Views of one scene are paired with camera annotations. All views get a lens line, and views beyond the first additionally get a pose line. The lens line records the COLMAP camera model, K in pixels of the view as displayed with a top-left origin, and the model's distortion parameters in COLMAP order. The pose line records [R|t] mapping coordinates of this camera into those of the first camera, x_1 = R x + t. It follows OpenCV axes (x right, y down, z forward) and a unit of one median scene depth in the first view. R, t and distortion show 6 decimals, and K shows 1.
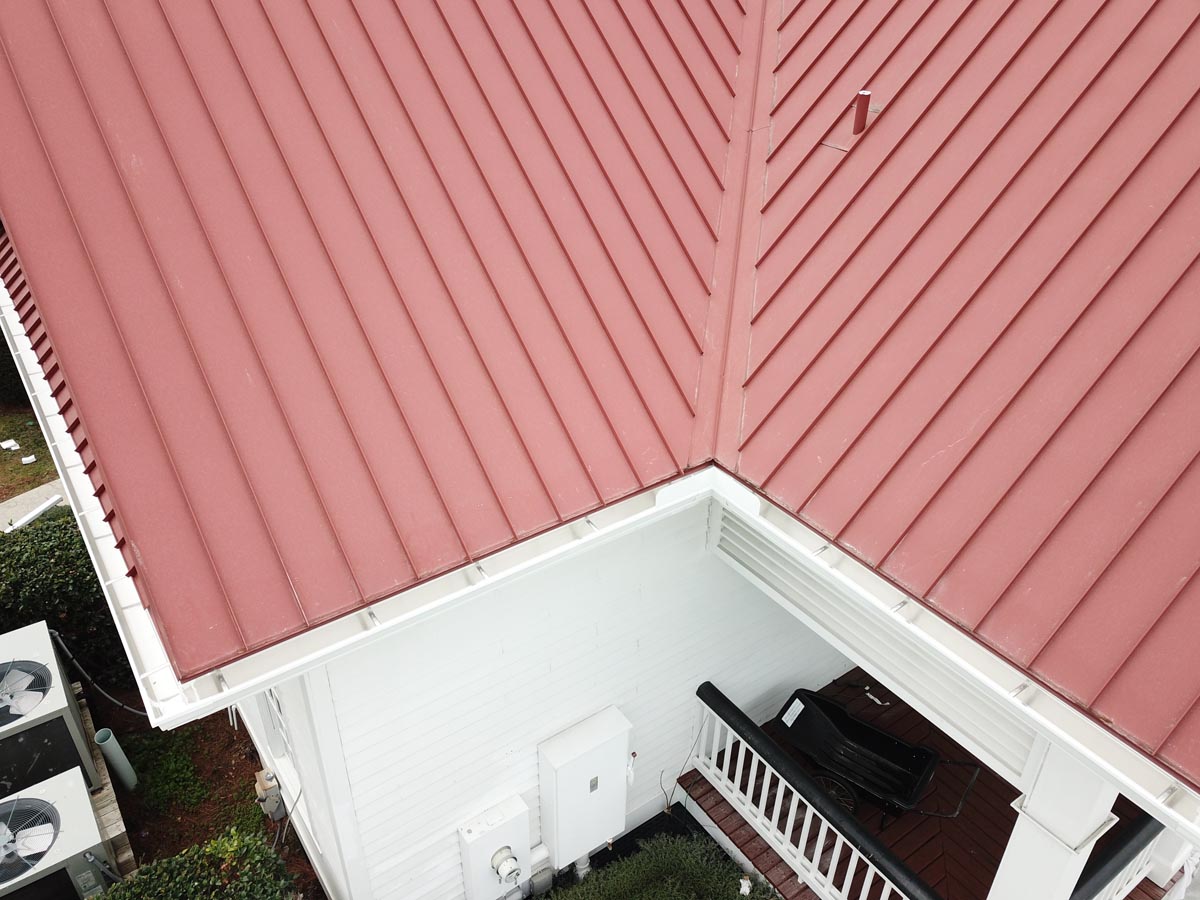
lens RADIAL K [[916.9, 0, 594.2], [0, 916.9, 453.1], [0, 0, 1]] dist [0.008767, 0.000760]
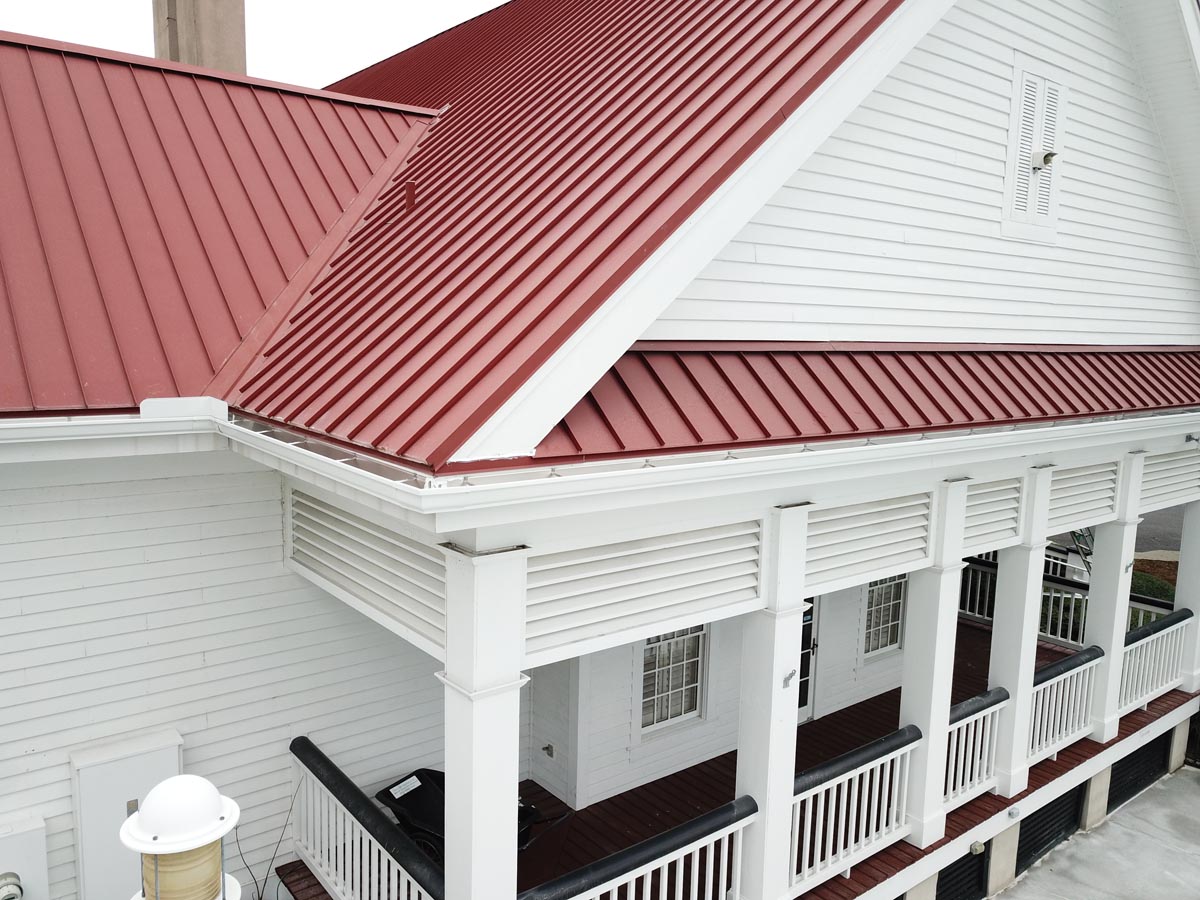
lens RADIAL K [[916.9, 0, 594.2], [0, 916.9, 453.1], [0, 0, 1]] dist [0.008767, 0.000760]
pose [[0.998420, 0.012856, 0.054704, 0.426552], [0.010769, 0.911666, -0.410791, 0.432007], [-0.055153, 0.410731, 0.910087, -0.031807]]
